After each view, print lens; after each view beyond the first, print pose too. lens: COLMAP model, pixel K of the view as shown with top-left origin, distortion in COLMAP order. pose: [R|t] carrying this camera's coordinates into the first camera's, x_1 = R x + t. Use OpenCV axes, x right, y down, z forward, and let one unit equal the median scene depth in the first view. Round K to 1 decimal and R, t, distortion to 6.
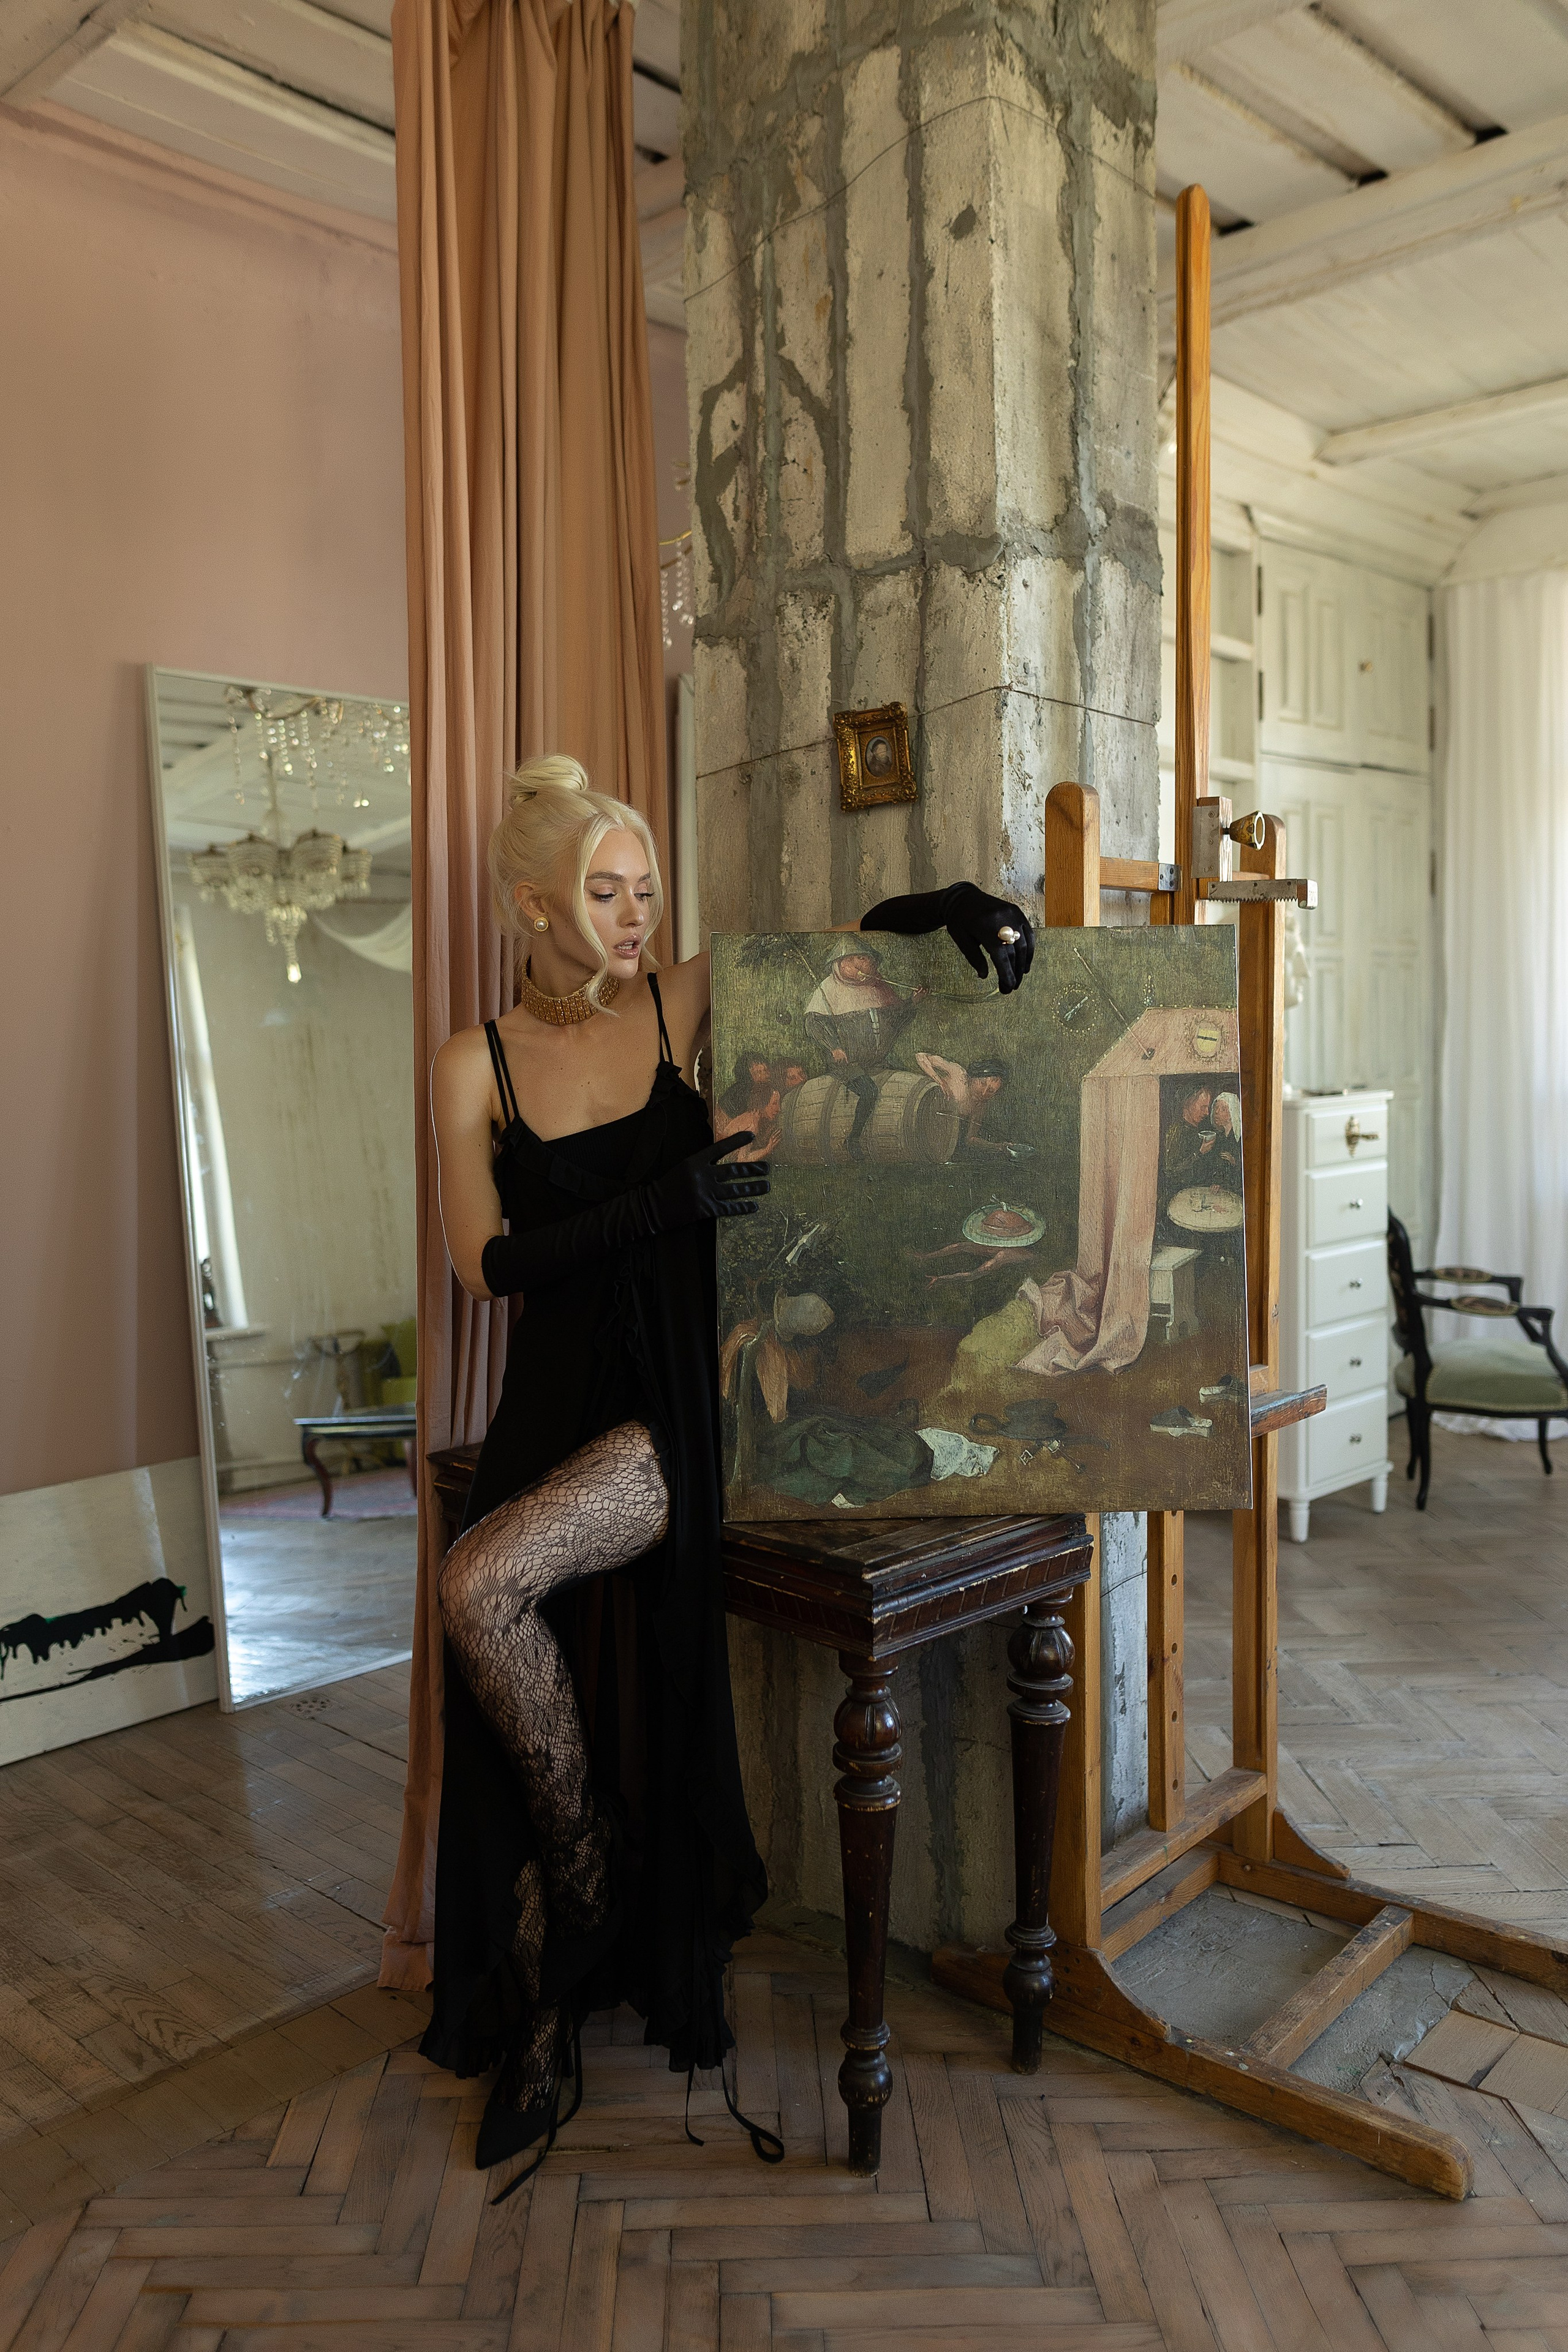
lens RADIAL K [[1871.2, 0, 747.3], [0, 1871.2, 1143.4], [0, 0, 1]] dist [-0.008299, 0.018633]
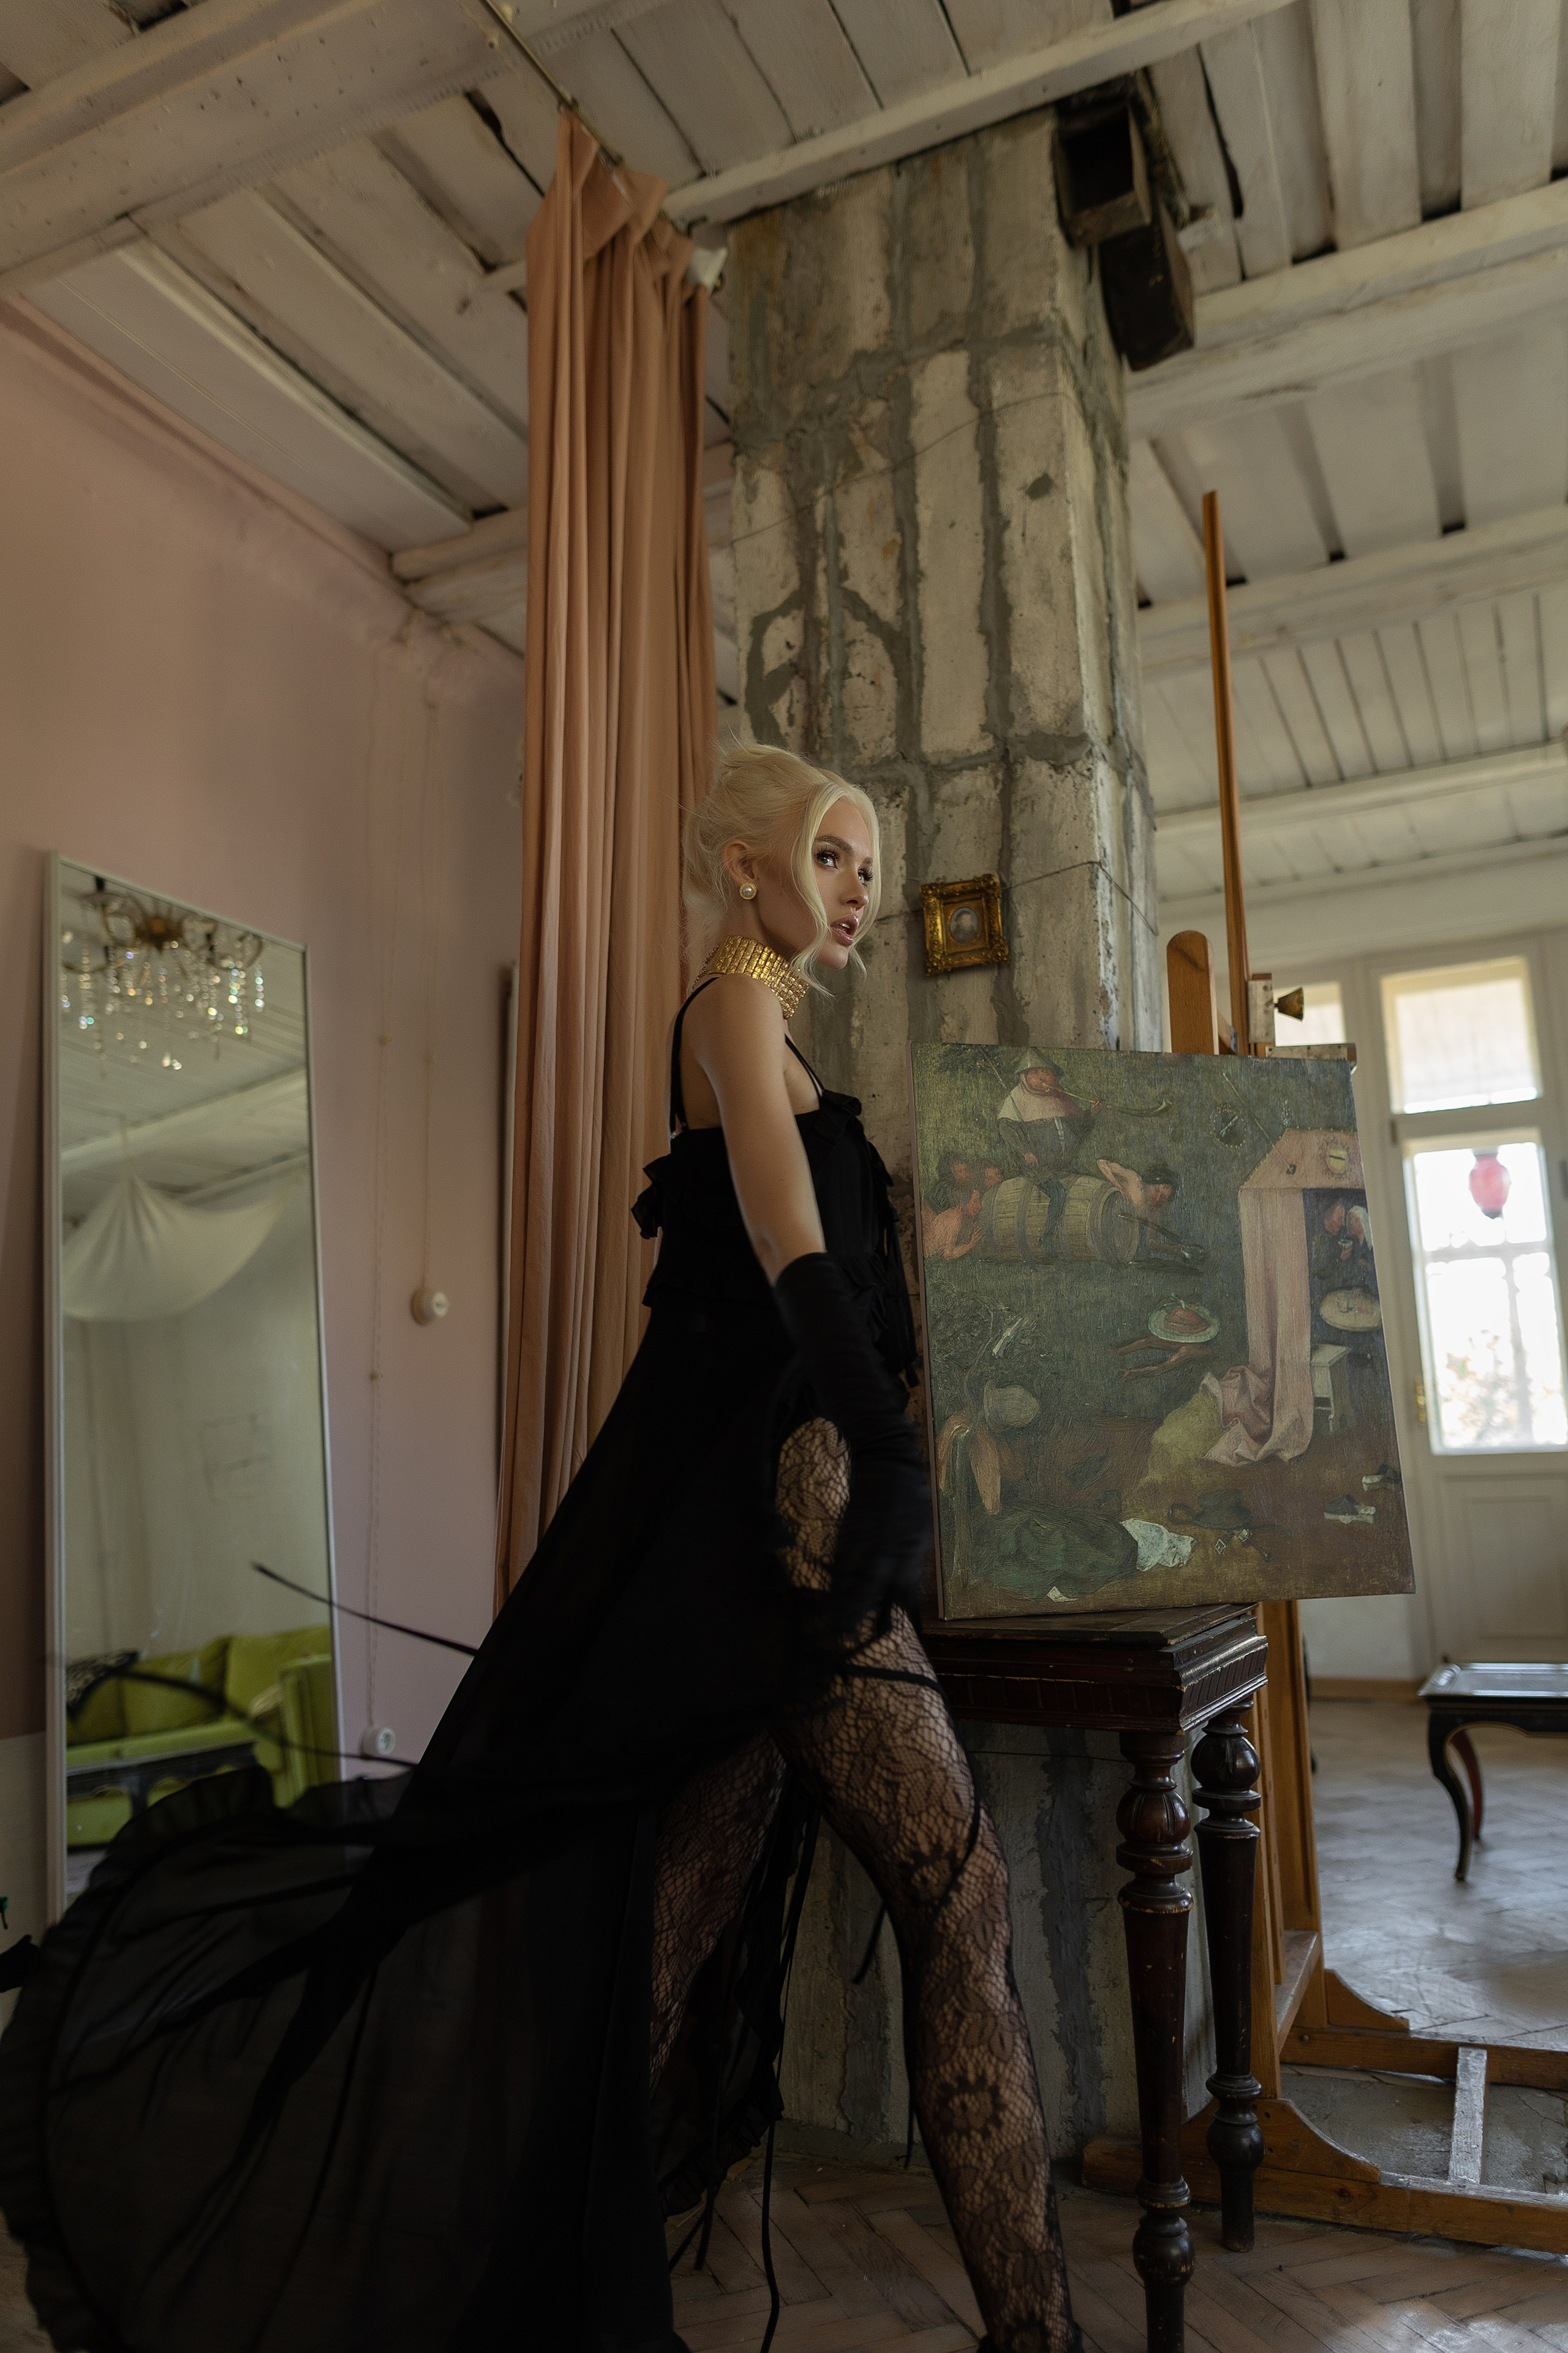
lens RADIAL K [[1722.8, 0, 822.5], [0, 1722.8, 1159.9], [0, 0, 1]] dist [0.002772, 0.001507]
pose [[0.942136, 0.052547, 0.331086, -0.326654], [0.028237, 0.971689, -0.234569, 0.153896], [-0.334039, 0.230345, 0.913980, 0.153163]]
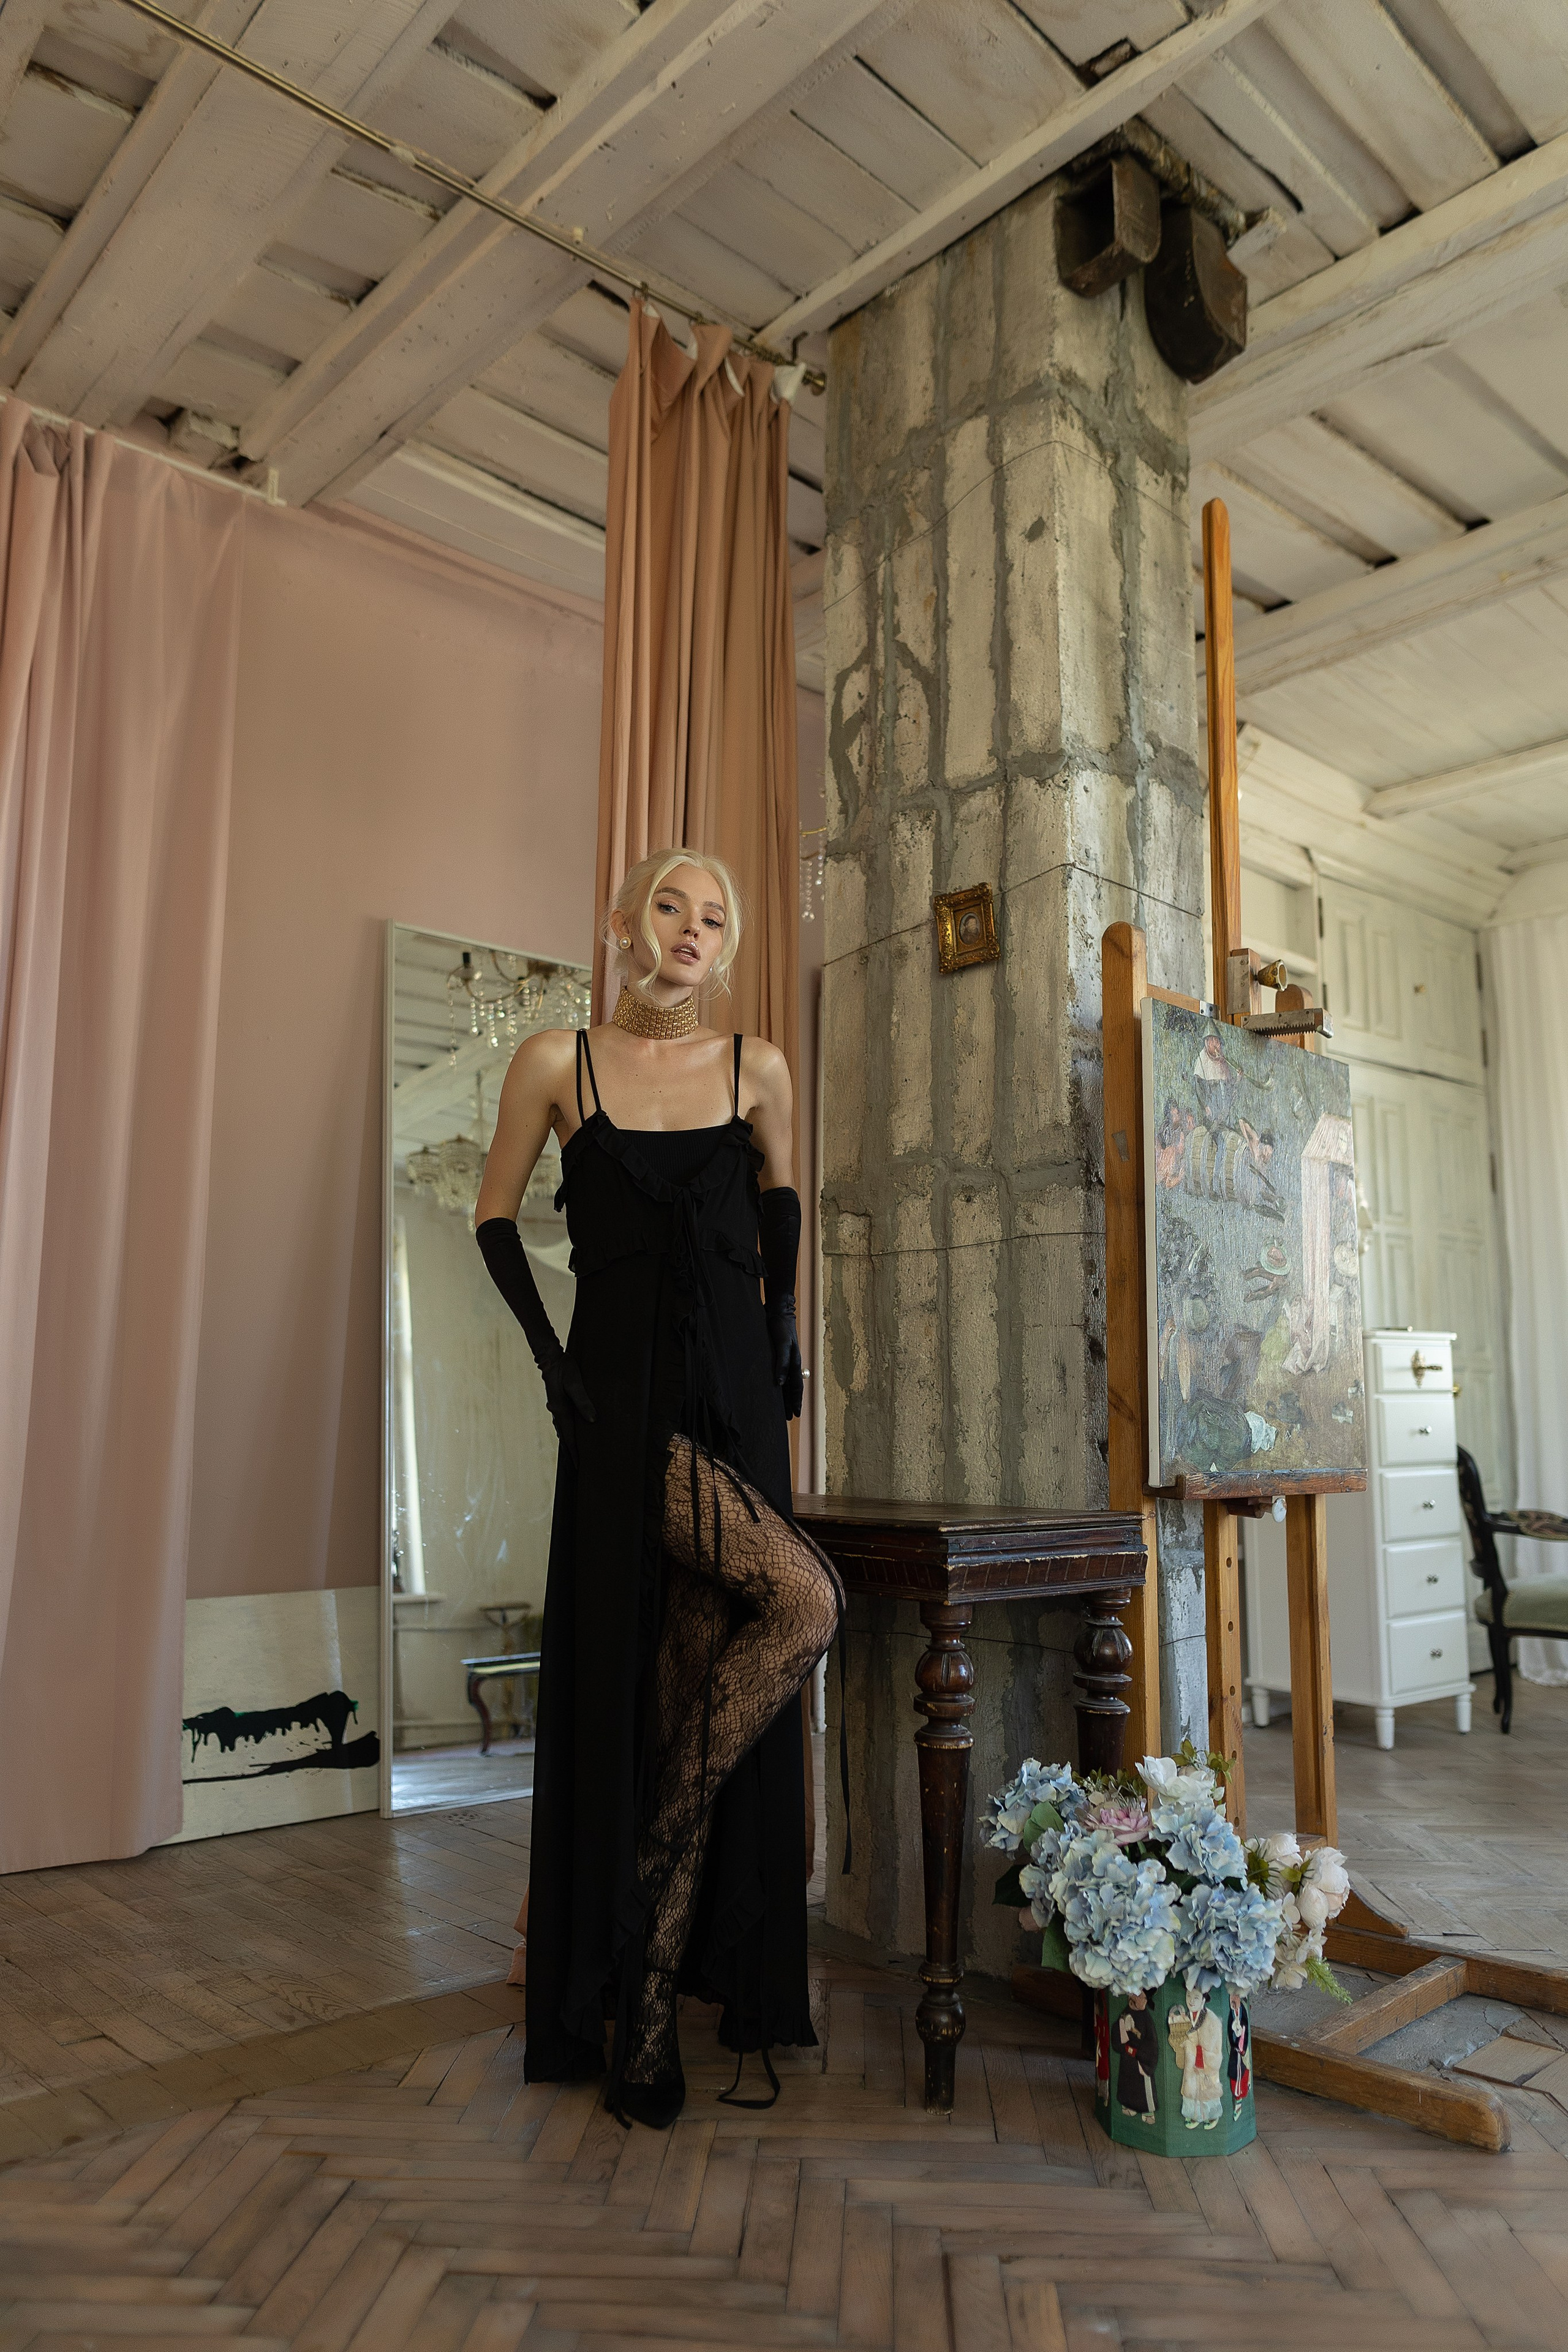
lens RADIAL K [[1722.2, 0, 790.1], [0, 1722.2, 1167.1], [0, 0, 1]] dist [0.002772, 0.001507]
pose [[0.997787, 0.014593, -0.064863, 0.027806], [-0.028048, 0.976941, -0.211660, 0.191064], [0.060278, 0.213011, 0.975189, -0.083528]]
